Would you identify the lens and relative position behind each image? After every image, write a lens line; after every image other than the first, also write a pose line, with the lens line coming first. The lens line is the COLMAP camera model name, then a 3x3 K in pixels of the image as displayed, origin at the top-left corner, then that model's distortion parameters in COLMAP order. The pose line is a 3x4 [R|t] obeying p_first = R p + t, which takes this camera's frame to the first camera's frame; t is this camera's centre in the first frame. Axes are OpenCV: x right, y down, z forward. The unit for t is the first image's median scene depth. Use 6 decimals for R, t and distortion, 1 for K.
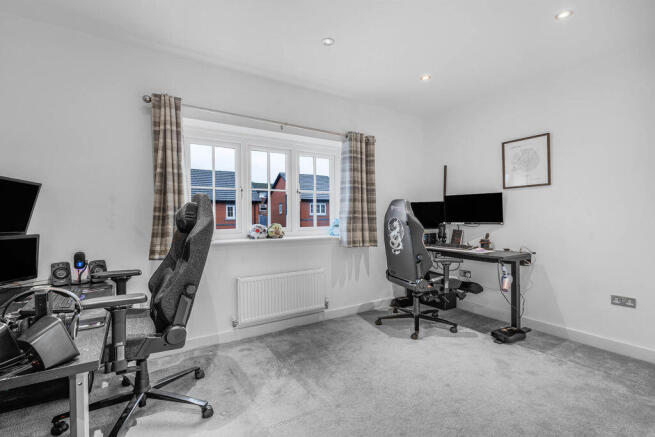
lens RADIAL K [[308.5, 0, 327.5], [0, 308.5, 218.5], [0, 0, 1]] dist [-0.000446, -0.000104]
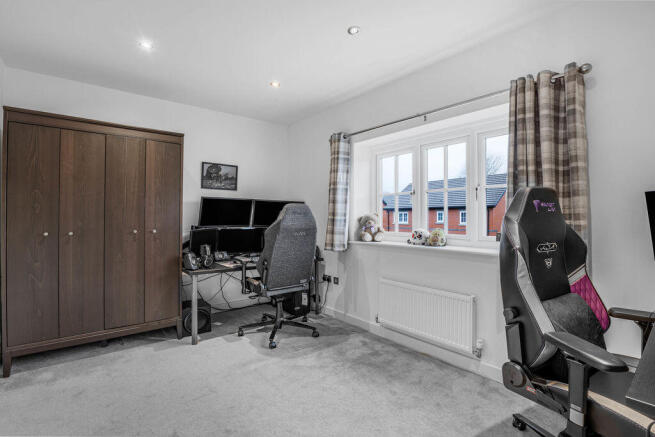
lens RADIAL K [[308.5, 0, 327.5], [0, 308.5, 218.5], [0, 0, 1]] dist [-0.000446, -0.000104]
pose [[0.118560, 0.000486, -0.992947, 0.641540], [-0.030680, 0.999524, -0.003174, -0.001625], [0.992473, 0.030840, 0.118519, 0.593699]]
